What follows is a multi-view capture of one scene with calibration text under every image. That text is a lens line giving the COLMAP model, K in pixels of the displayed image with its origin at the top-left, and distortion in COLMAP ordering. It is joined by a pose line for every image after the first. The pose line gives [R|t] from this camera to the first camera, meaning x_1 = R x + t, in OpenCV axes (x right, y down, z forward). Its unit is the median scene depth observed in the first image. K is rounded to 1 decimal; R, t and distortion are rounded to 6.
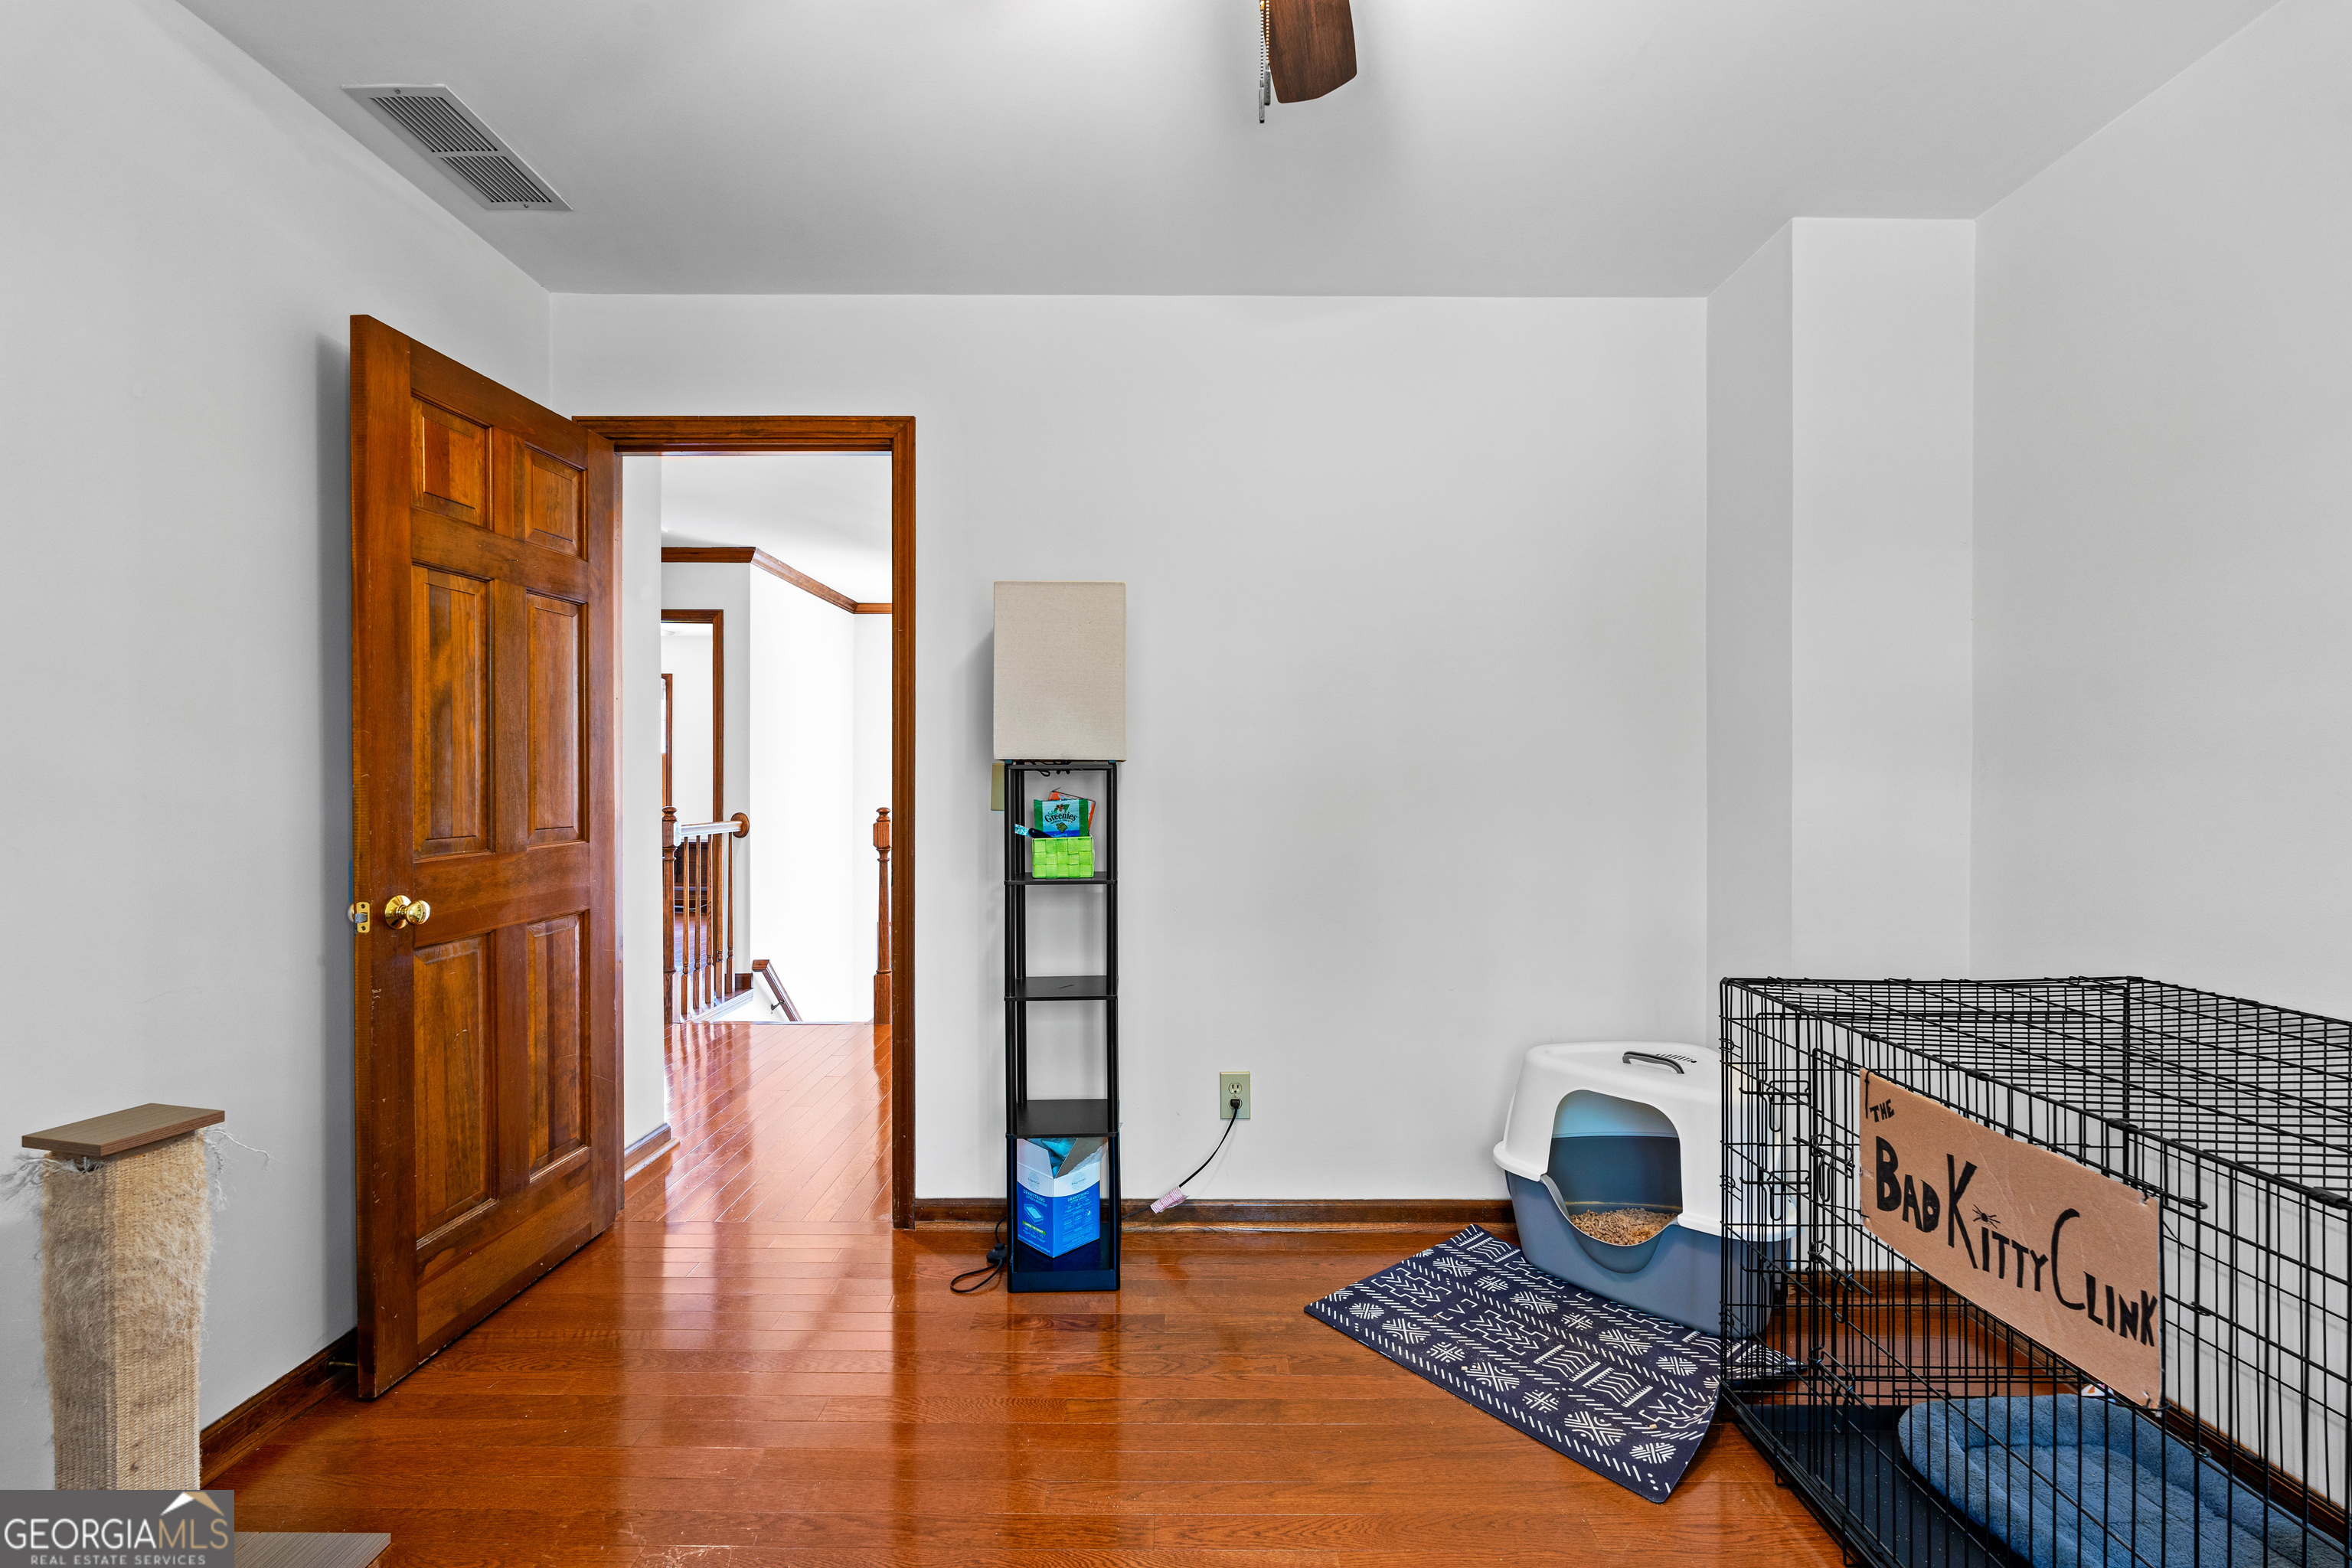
lens RADIAL K [[1028.8, 0, 1174.0], [0, 1028.8, 775.2], [0, 0, 1]] dist [-0.006781, 0.000554]
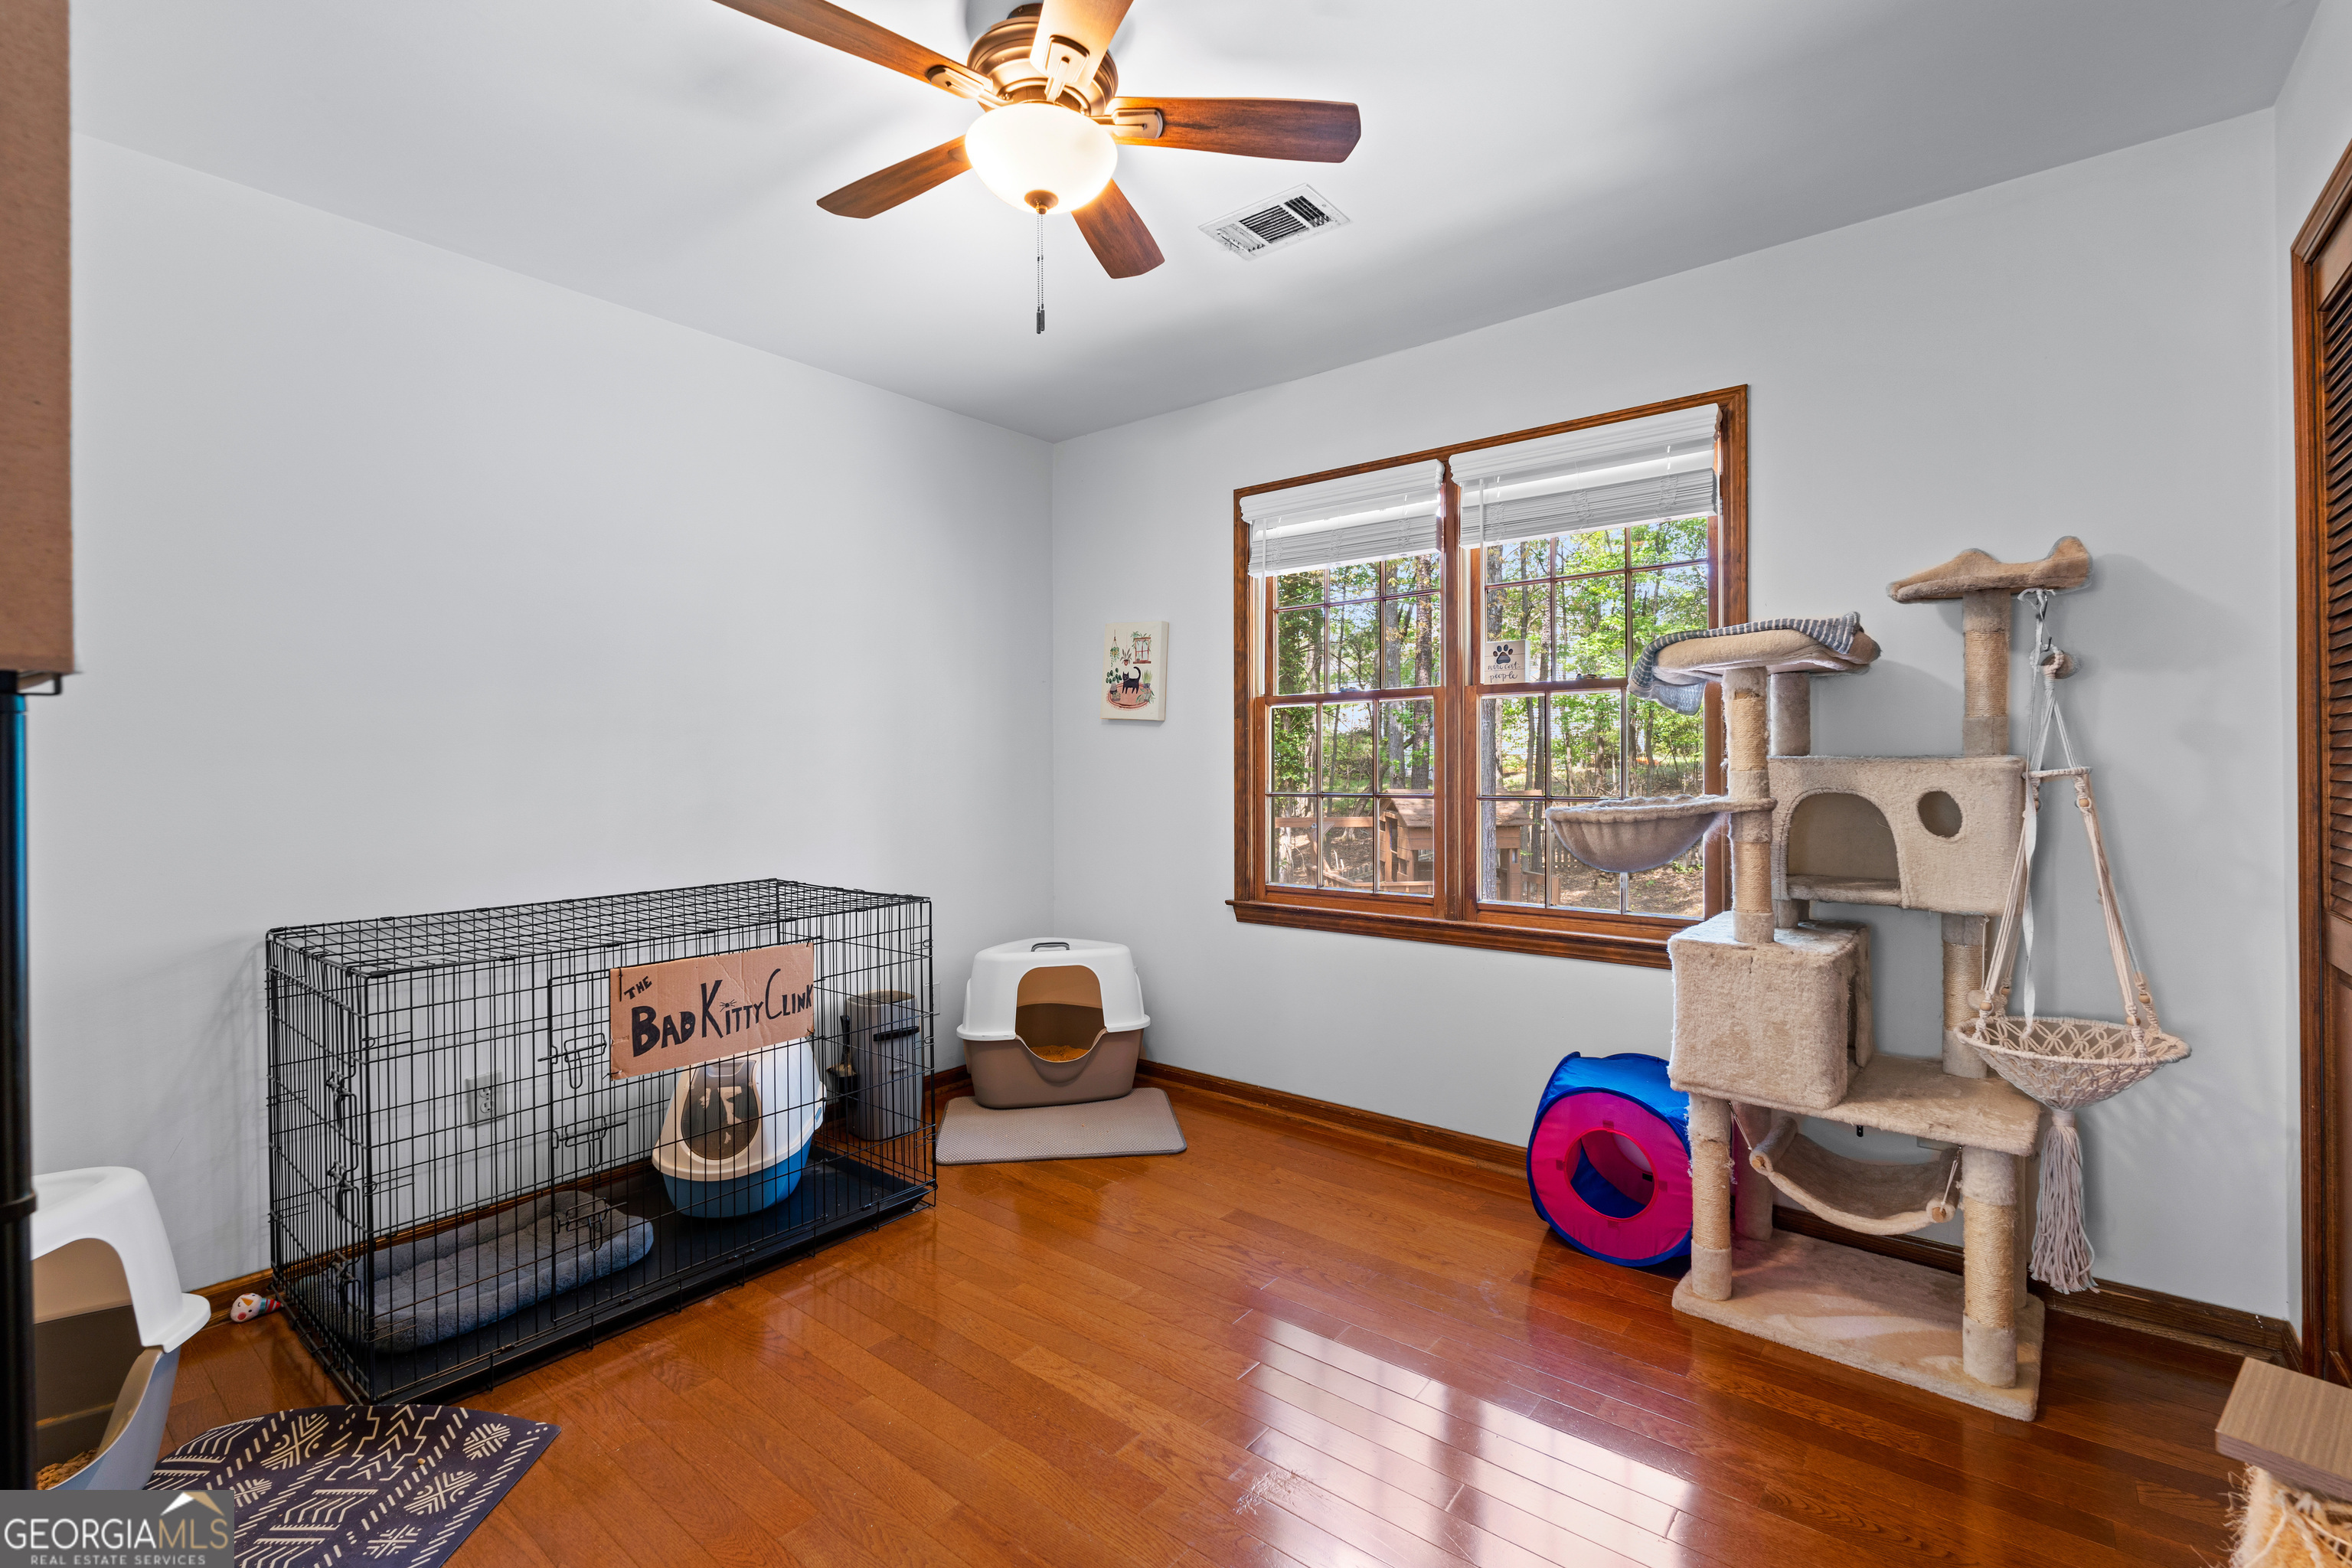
lens RADIAL K [[1028.8, 0, 1174.0], [0, 1028.8, 775.2], [0, 0, 1]] dist [-0.006781, 0.000554]
pose [[-0.782452, -0.001084, 0.622710, -0.867211], [0.003500, 0.999975, 0.006139, 0.017648], [-0.622701, 0.006983, -0.782429, 1.758288]]
